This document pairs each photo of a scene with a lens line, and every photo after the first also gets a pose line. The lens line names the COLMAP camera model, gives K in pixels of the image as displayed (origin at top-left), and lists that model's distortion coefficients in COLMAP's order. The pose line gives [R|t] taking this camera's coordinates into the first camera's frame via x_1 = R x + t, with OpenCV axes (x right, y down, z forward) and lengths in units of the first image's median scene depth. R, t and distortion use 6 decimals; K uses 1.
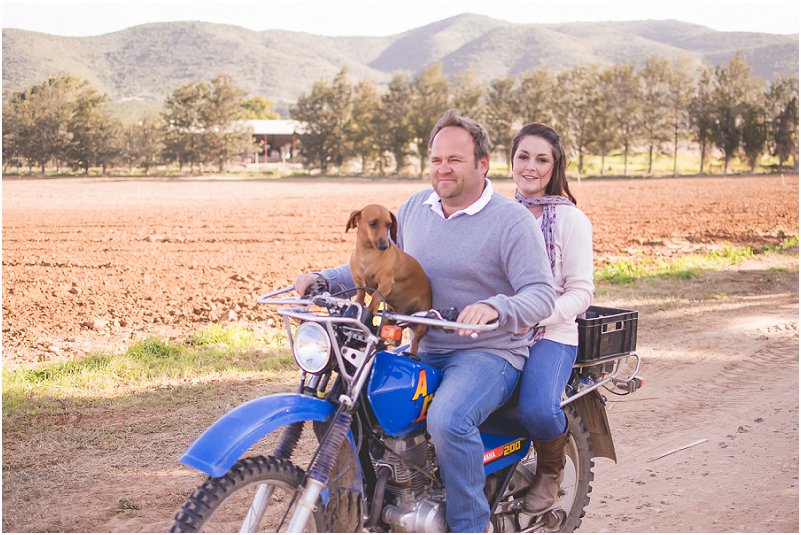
lens RADIAL K [[1244.2, 0, 400.5], [0, 1244.2, 267.5], [0, 0, 1]] dist [-0.150935, -0.014631]
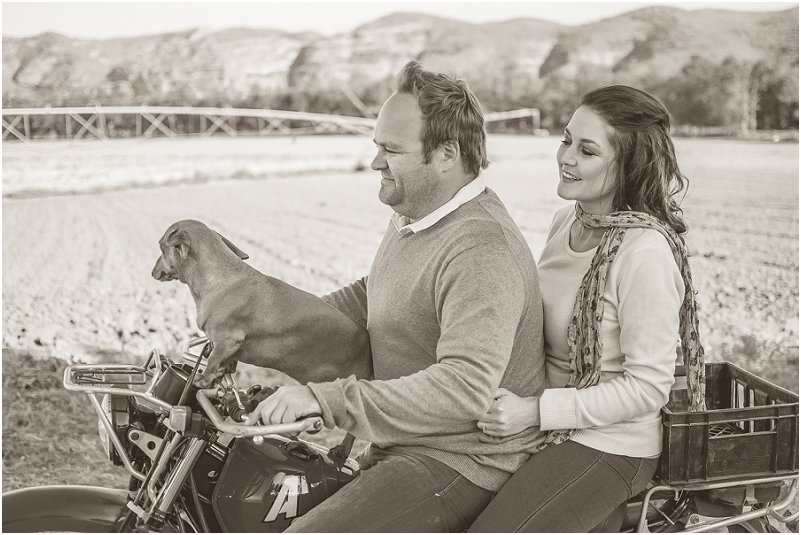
lens RADIAL K [[1244.2, 0, 400.5], [0, 1244.2, 267.5], [0, 0, 1]] dist [-0.150935, -0.014631]
pose [[0.893667, 0.056584, -0.445149, 0.332362], [-0.057311, 0.998286, 0.011838, -0.033968], [0.445056, 0.014932, 0.895378, 0.435159]]
